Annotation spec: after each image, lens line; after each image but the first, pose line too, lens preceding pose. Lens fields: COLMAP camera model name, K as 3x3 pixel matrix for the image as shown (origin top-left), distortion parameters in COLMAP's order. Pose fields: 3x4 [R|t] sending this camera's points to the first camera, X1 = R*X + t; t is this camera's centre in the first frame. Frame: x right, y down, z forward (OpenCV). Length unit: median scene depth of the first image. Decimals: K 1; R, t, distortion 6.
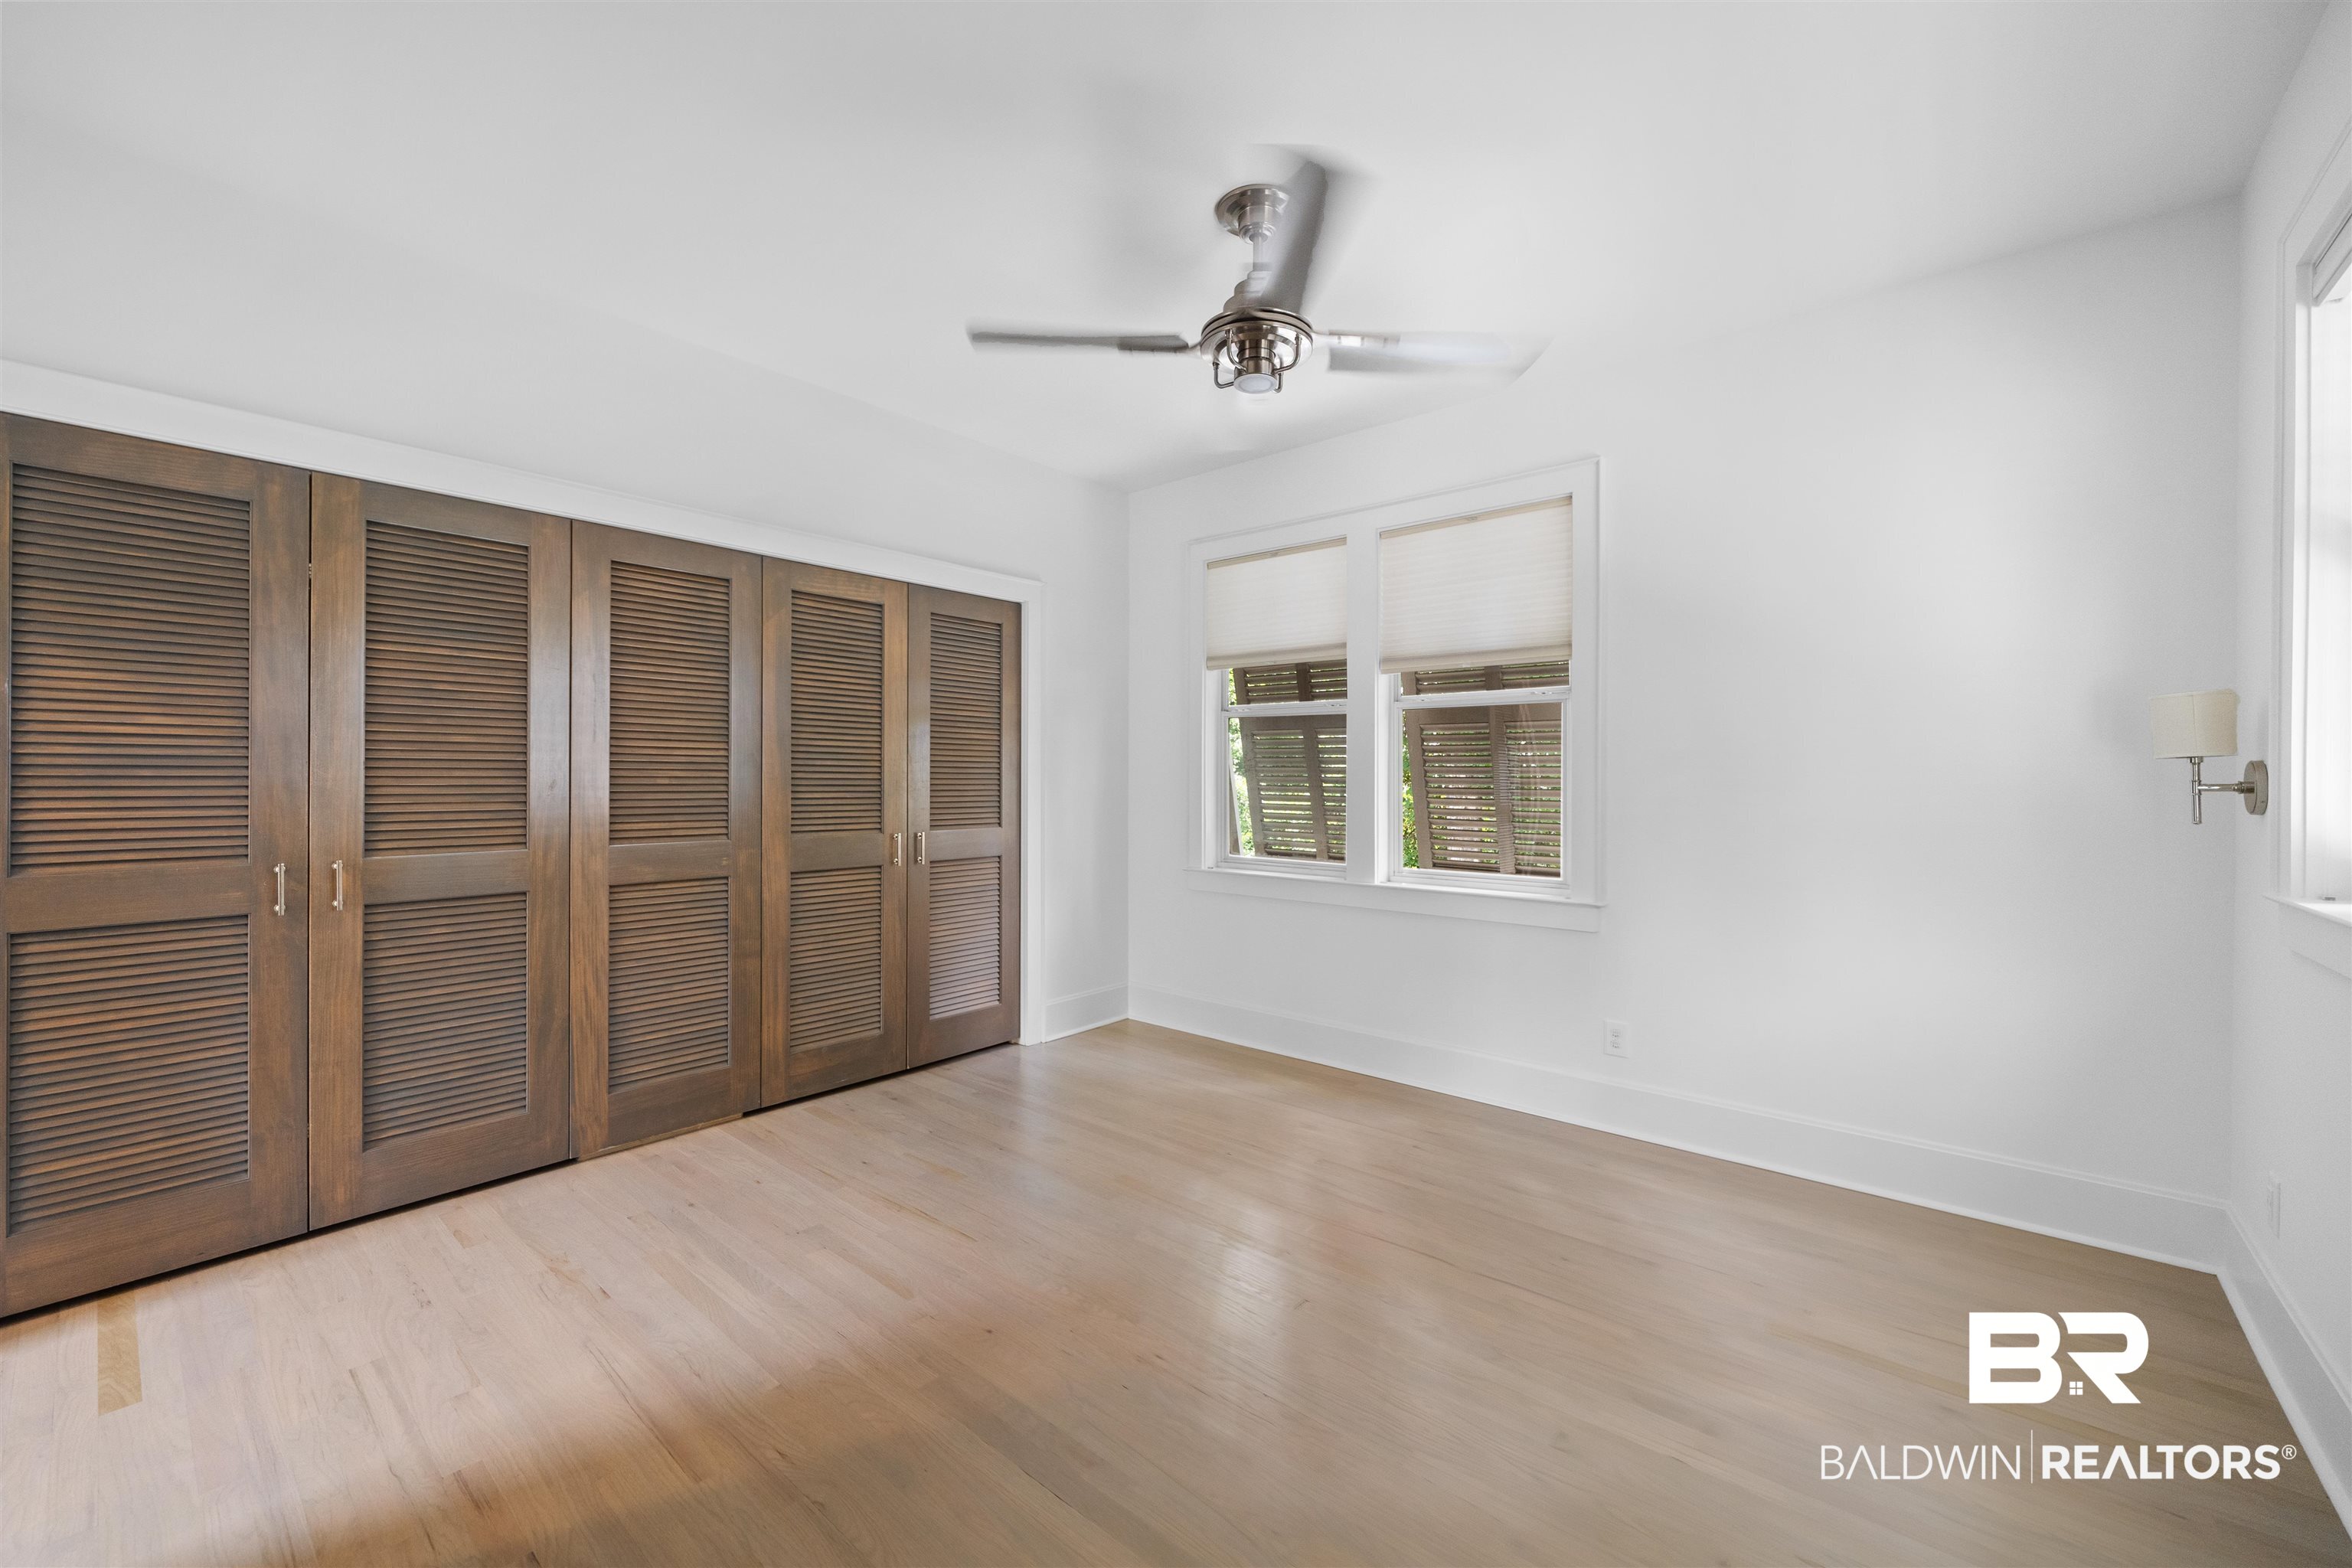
lens RADIAL K [[913.2, 0, 1170.2], [0, 913.2, 776.8], [0, 0, 1]] dist [-0.002327, -0.000076]
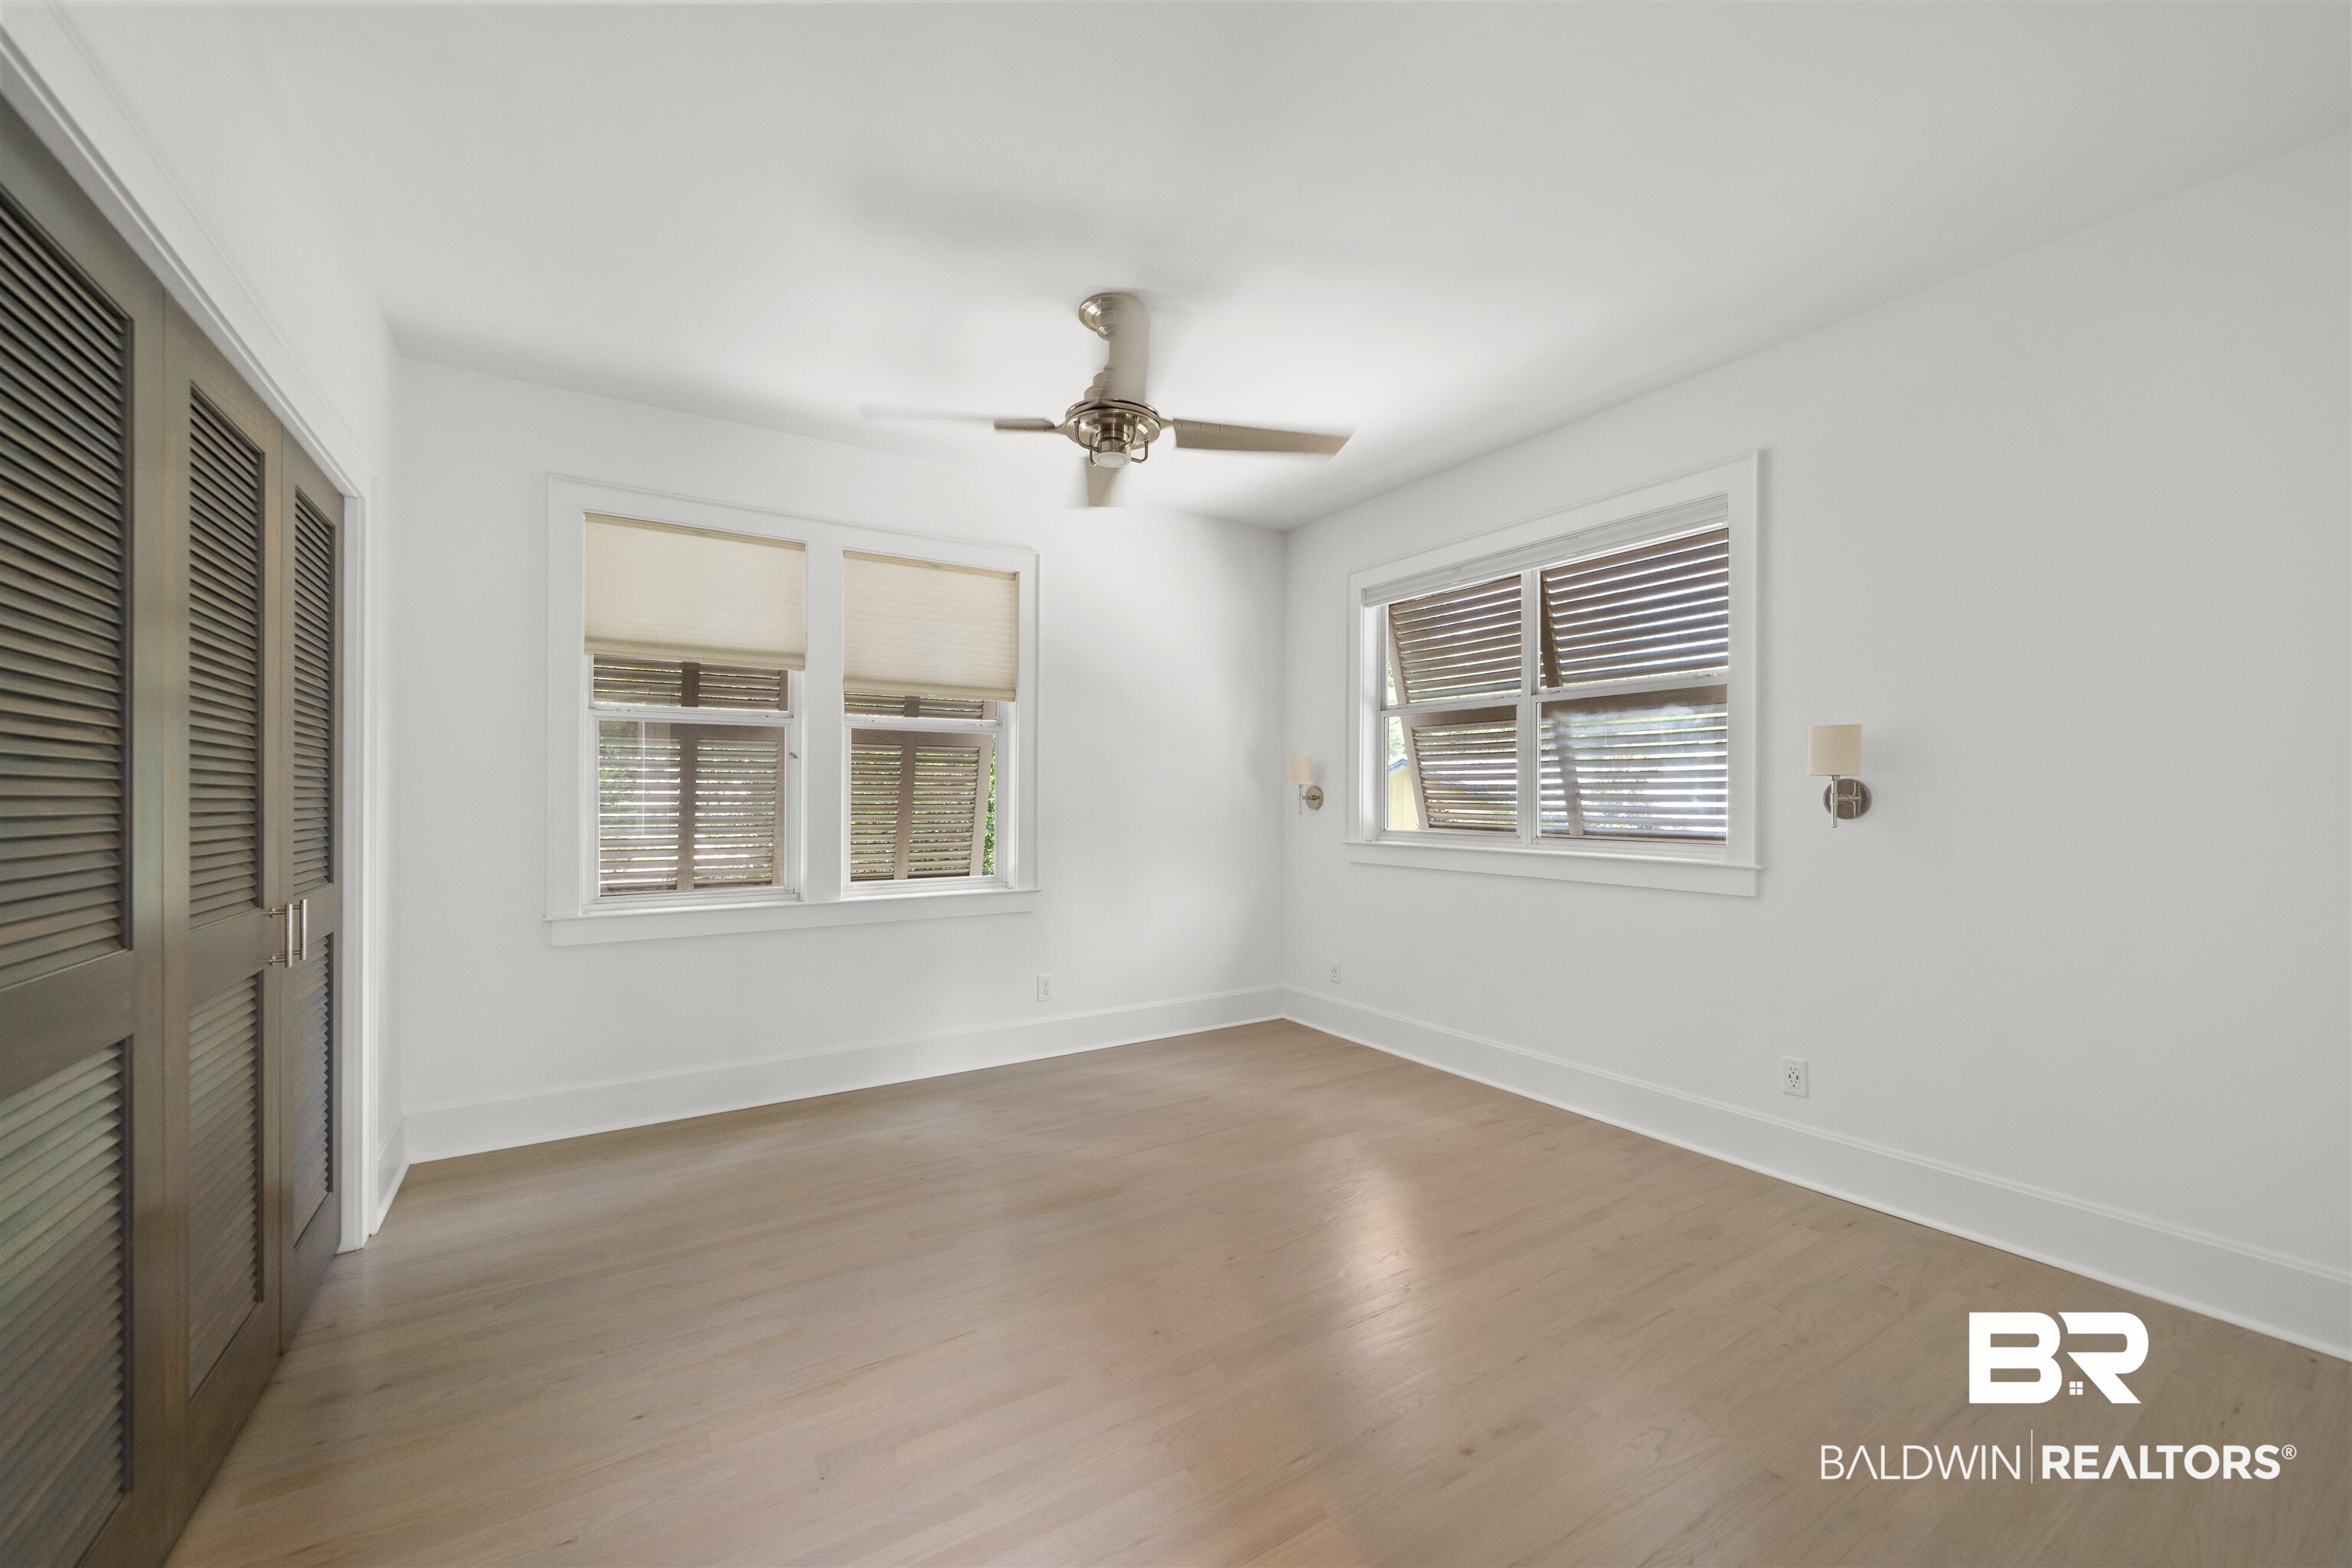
lens RADIAL K [[913.2, 0, 1166.7], [0, 913.2, 782.5], [0, 0, 1]] dist [-0.002327, -0.000076]
pose [[0.290063, 0.016983, 0.956857, -0.658731], [0.008983, 0.999750, -0.020467, 0.013061], [-0.956965, 0.014532, 0.289838, 0.387037]]
